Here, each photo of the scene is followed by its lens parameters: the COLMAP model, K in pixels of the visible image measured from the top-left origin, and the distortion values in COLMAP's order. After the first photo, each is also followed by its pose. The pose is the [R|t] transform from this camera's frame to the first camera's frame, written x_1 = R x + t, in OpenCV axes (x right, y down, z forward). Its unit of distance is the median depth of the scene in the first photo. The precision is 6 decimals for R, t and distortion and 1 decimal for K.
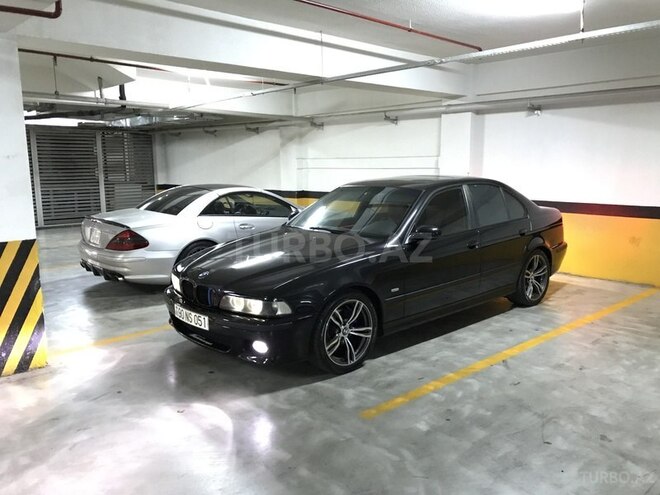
lens RADIAL K [[538.3, 0, 331.1], [0, 538.3, 245.8], [0, 0, 1]] dist [0.008975, 0.000973]
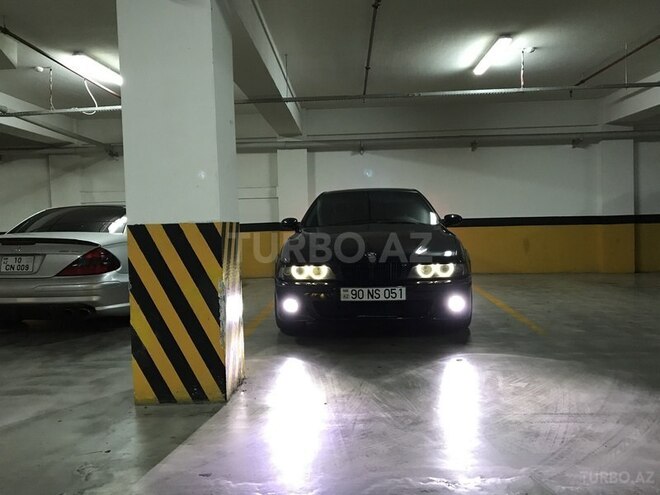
lens RADIAL K [[538.3, 0, 331.2], [0, 538.3, 248.7], [0, 0, 1]] dist [0.008975, 0.000973]
pose [[0.720055, -0.044123, 0.692513, -0.525204], [0.124091, 0.990077, -0.065944, 0.051898], [-0.682732, 0.133418, 0.718385, 0.146709]]
